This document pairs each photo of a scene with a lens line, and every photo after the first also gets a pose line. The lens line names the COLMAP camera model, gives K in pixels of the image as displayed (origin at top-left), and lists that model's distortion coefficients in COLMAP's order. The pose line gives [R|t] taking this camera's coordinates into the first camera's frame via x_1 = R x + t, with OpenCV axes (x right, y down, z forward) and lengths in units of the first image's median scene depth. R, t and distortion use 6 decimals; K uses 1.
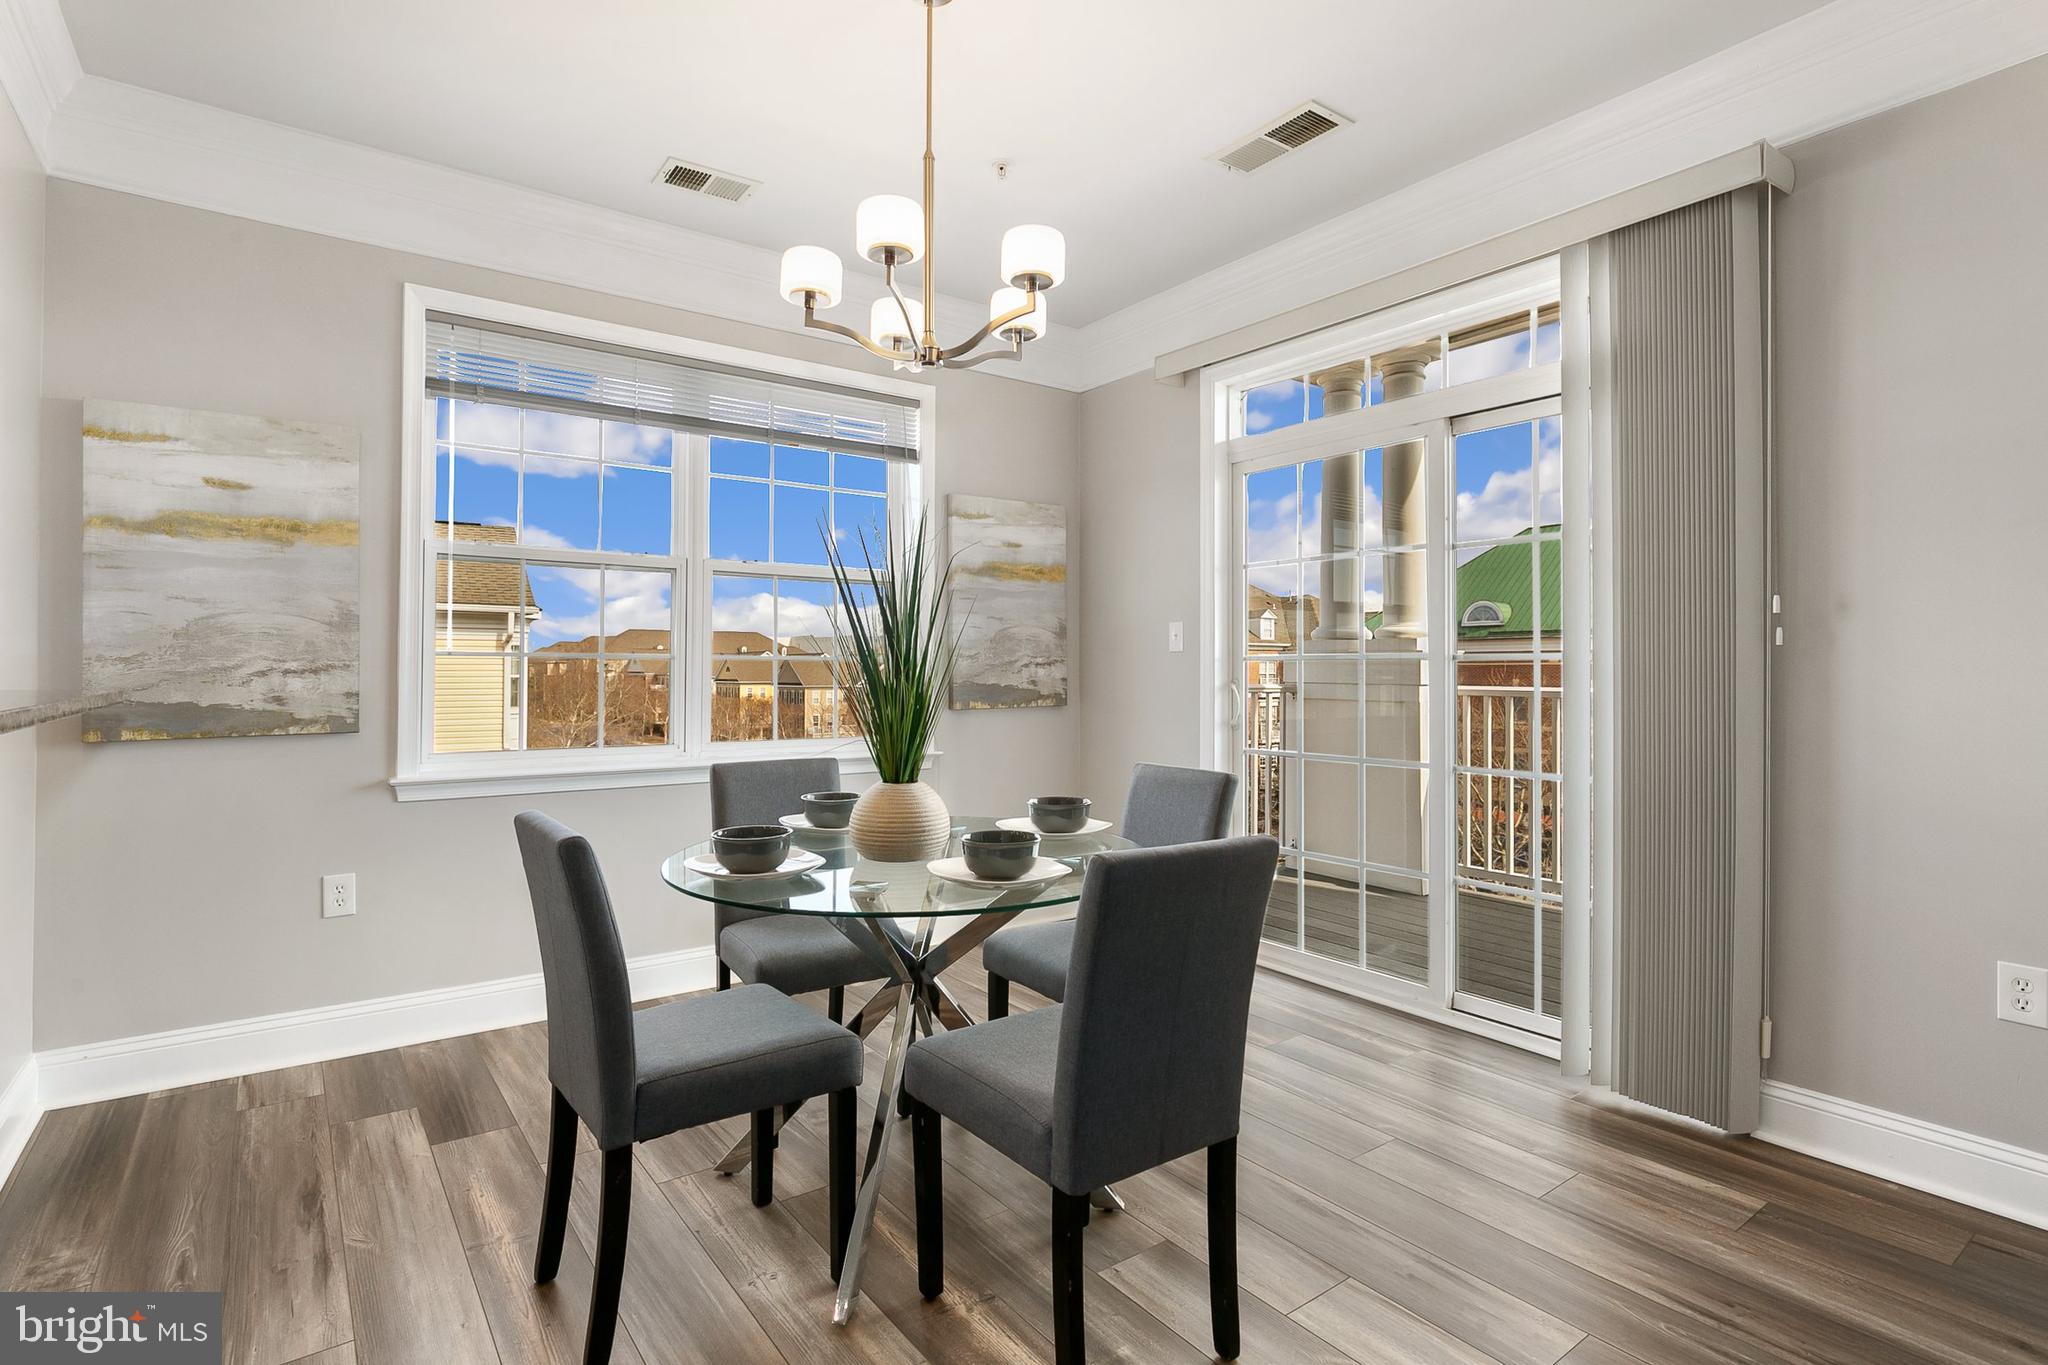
lens RADIAL K [[1002.9, 0, 1021.2], [0, 1002.9, 660.0], [0, 0, 1]] dist [0.001084, 0.000061]
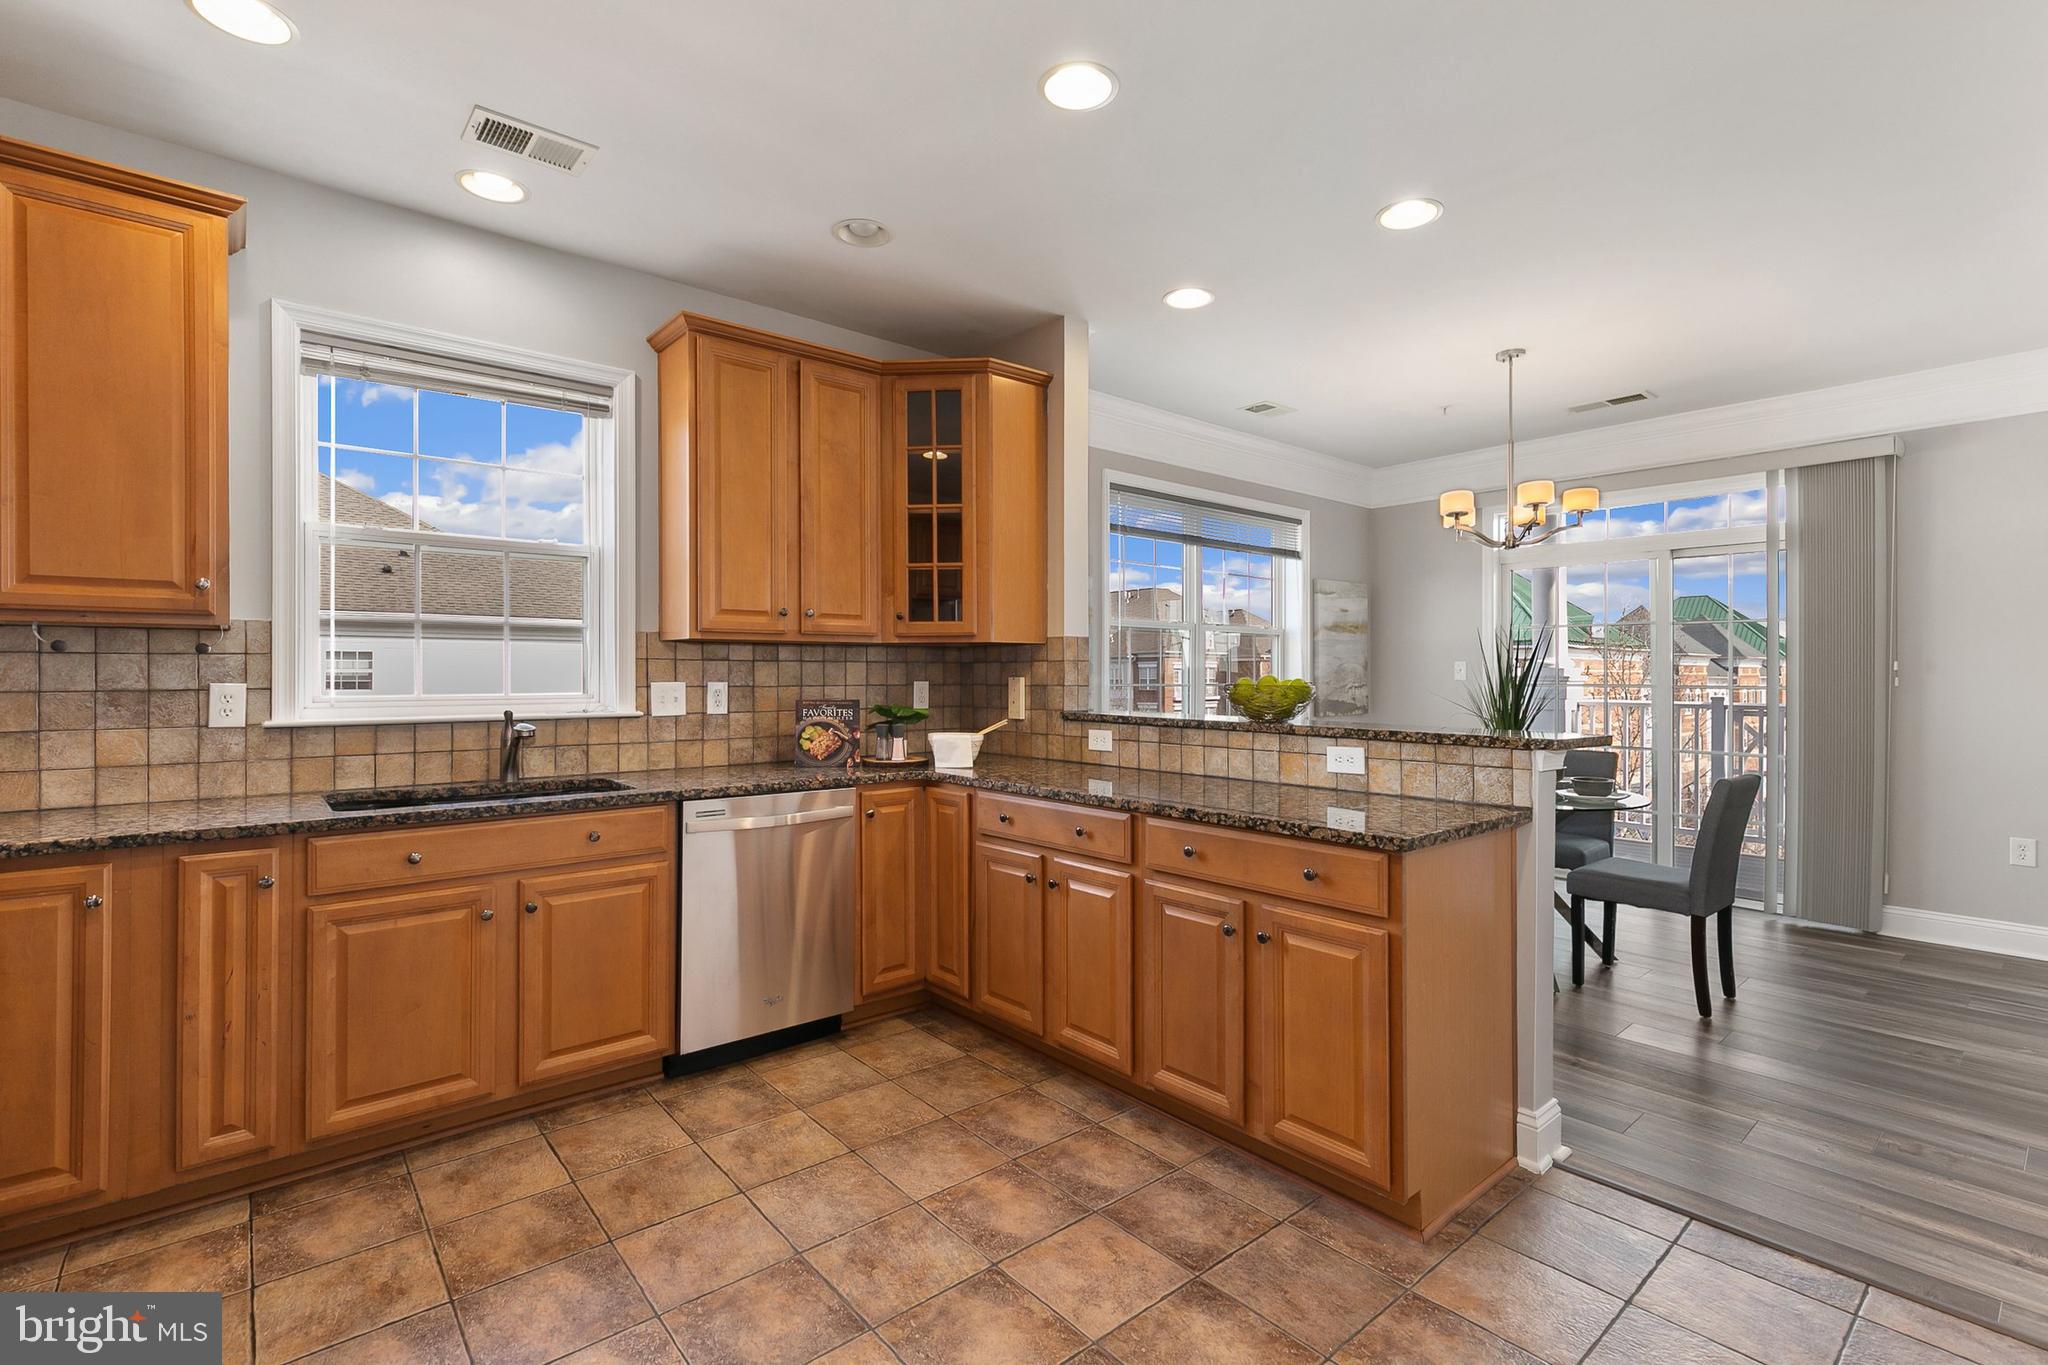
lens RADIAL K [[924.0, 0, 1023.0], [0, 924.0, 671.9], [0, 0, 1]] dist [0.008374, -0.001322]
pose [[0.997360, 0.001724, 0.072589, -0.934304], [-0.002291, 0.999968, 0.007725, -0.045555], [-0.072574, -0.007871, 0.997332, -0.604471]]
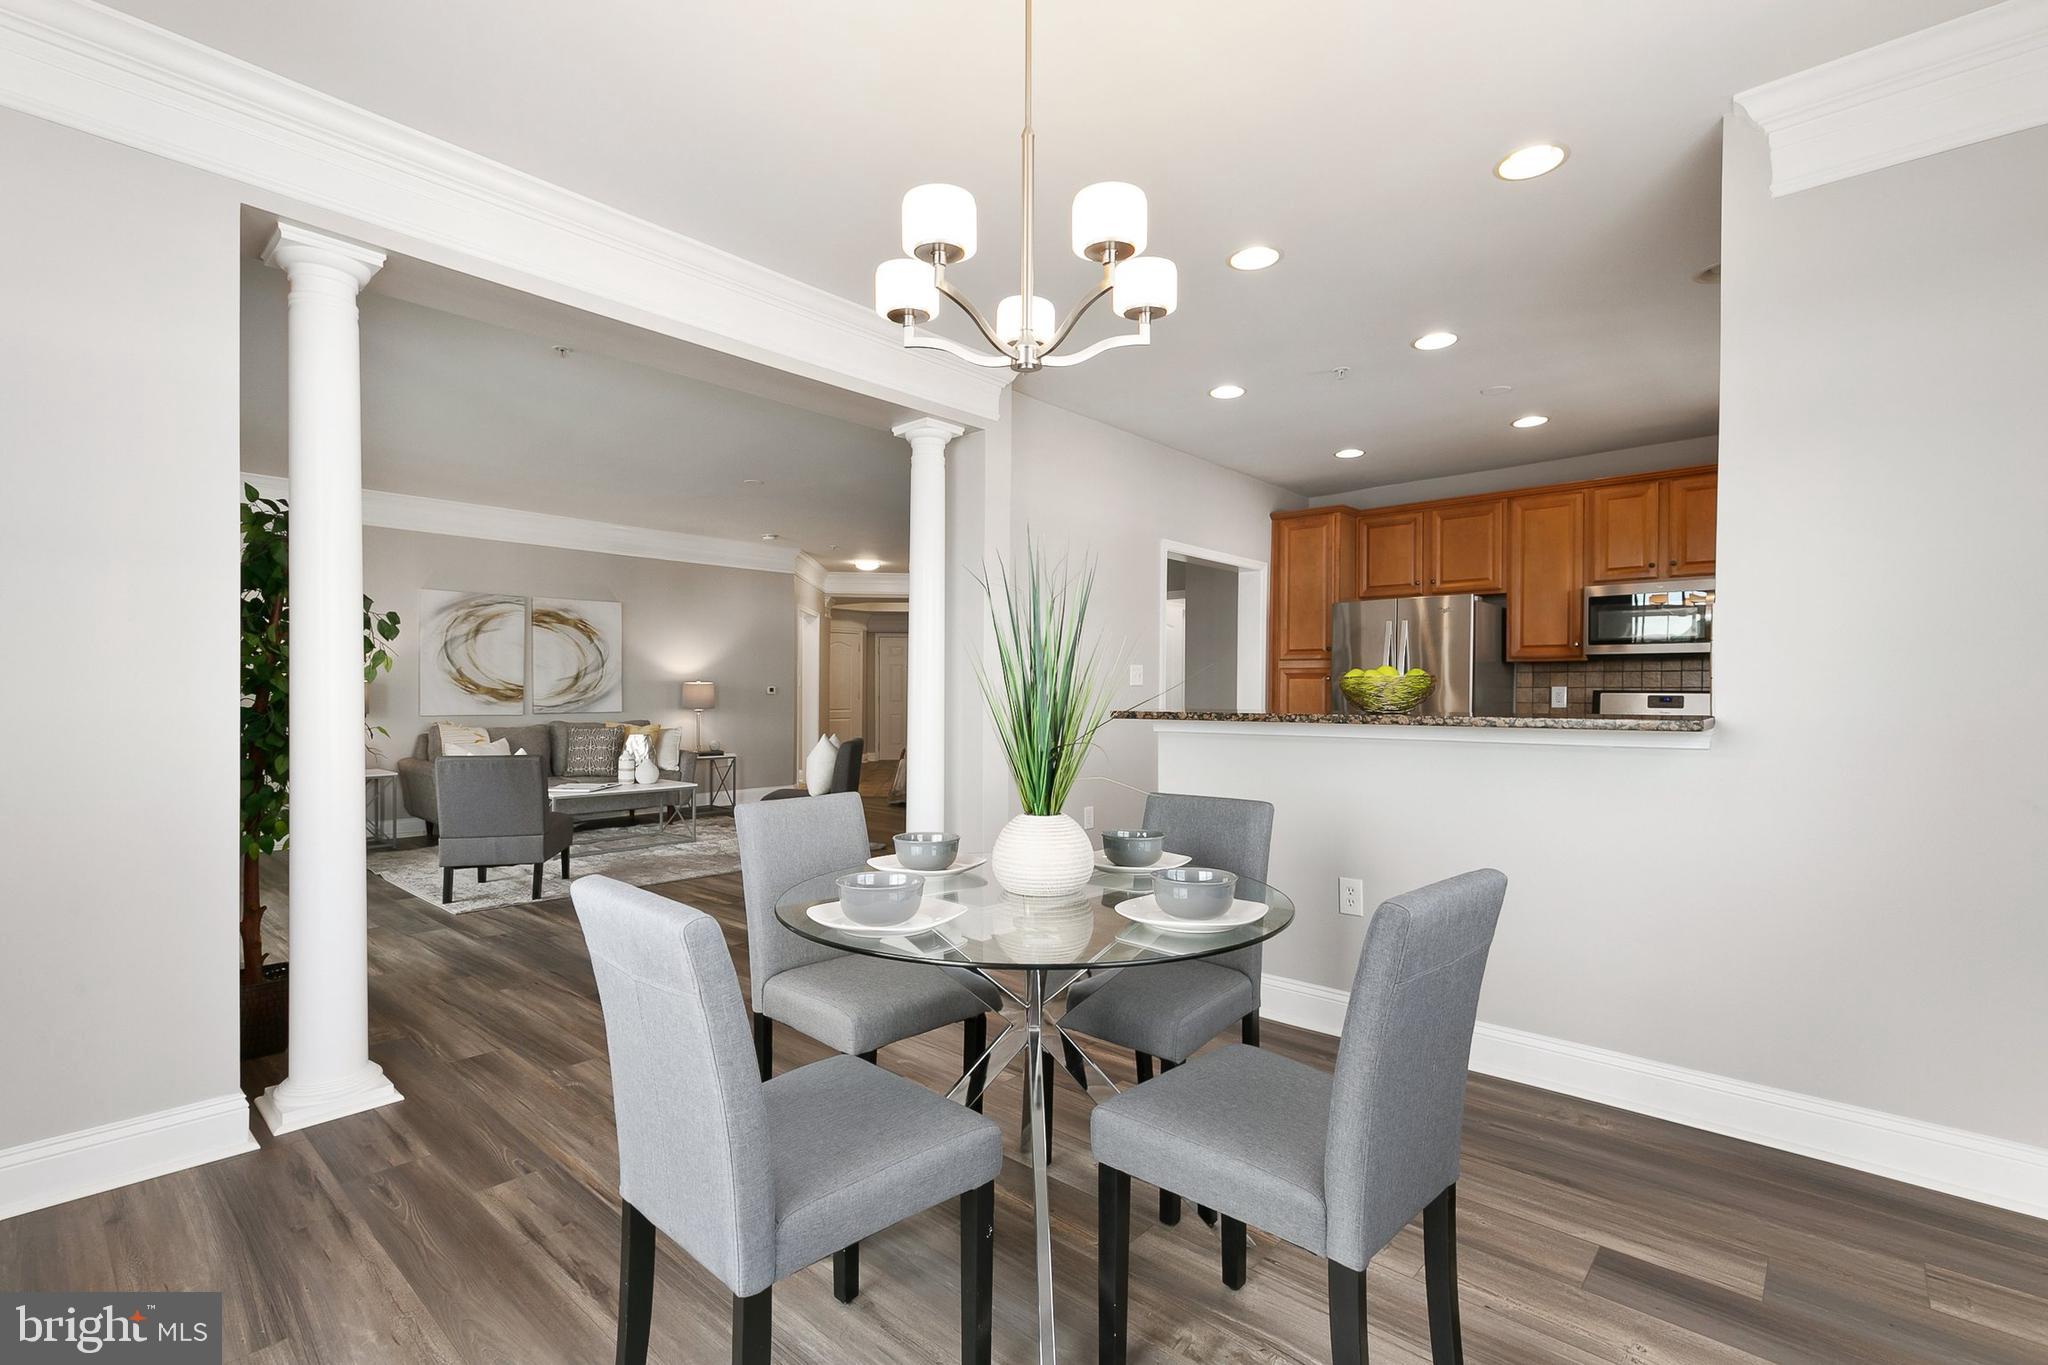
lens RADIAL K [[924.0, 0, 1017.7], [0, 924.0, 688.7], [0, 0, 1]] dist [0.007881, 0.000241]
pose [[-0.980254, -0.004880, -0.197682, 0.061548], [-0.002615, 0.999928, -0.011714, 0.006208], [0.197725, -0.010965, -0.980196, 1.435816]]
